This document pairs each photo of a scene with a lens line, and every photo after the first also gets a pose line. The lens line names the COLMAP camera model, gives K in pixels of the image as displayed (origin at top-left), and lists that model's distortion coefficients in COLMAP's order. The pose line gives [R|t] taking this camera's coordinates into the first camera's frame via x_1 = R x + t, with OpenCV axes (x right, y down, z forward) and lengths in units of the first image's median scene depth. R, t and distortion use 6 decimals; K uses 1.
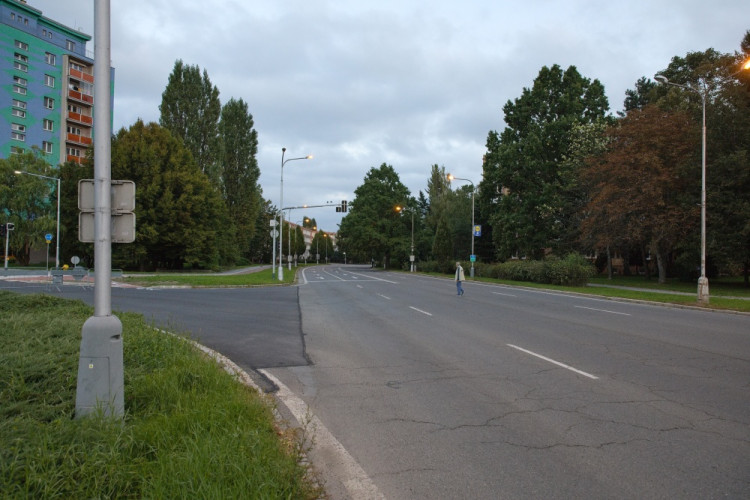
lens RADIAL K [[489.9, 0, 373.6], [0, 489.9, 246.3], [0, 0, 1]] dist [-0.021473, 0.003351]
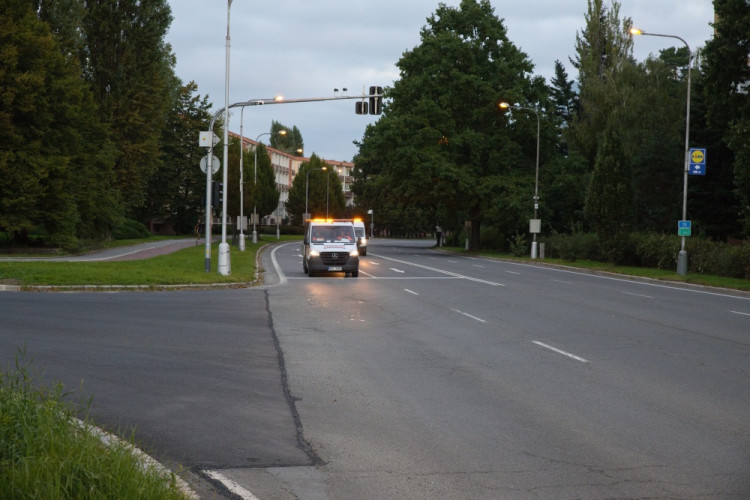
lens RADIAL K [[1187.0, 0, 372.9], [0, 1187.0, 249.4], [0, 0, 1]] dist [-0.005969, 0.000000]
pose [[0.998394, 0.012462, -0.055263, -0.003301], [-0.009920, 0.998891, 0.046033, -0.000855], [0.055776, -0.045411, 0.997410, -0.011681]]
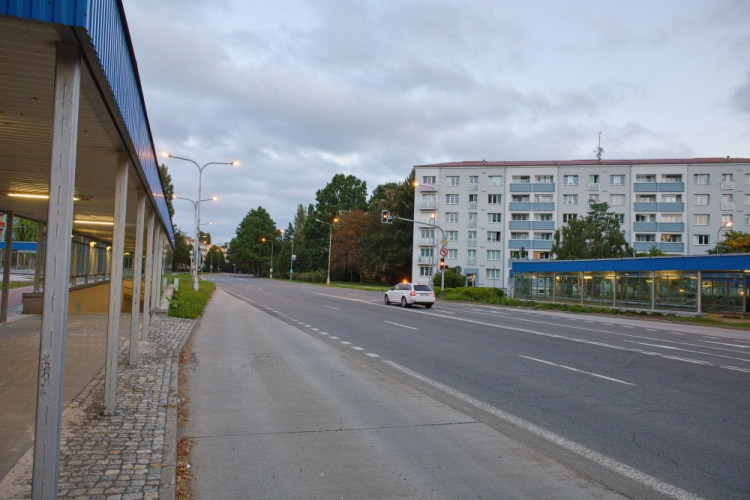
lens RADIAL K [[535.4, 0, 377.4], [0, 535.4, 251.4], [0, 0, 1]] dist [0.032941, 0.000374]
pose [[0.981922, 0.034503, 0.186115, 0.117725], [-0.032325, 0.999369, -0.014728, -0.030745], [-0.186506, 0.008446, 0.982418, -1.089001]]
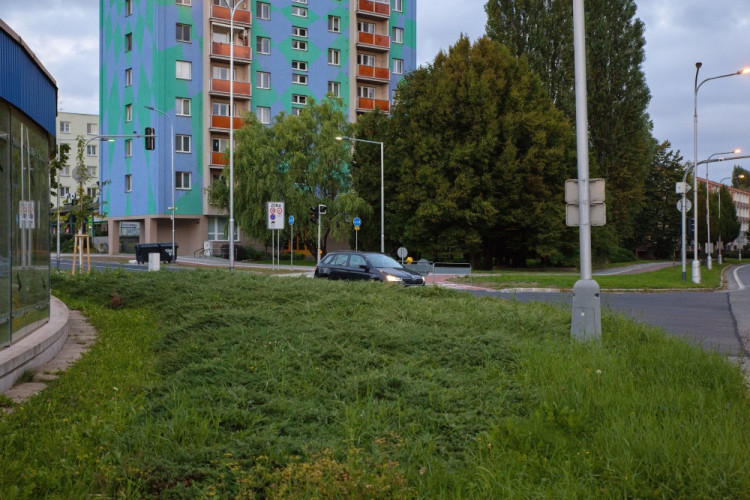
lens RADIAL K [[942.9, 0, 374.5], [0, 942.9, 250.1], [0, 0, 1]] dist [-0.007948, 0.000000]
pose [[0.874073, -0.012565, -0.485632, 0.017376], [0.023819, 0.999572, 0.017009, 0.000112], [0.485210, -0.026435, 0.873998, -0.133299]]
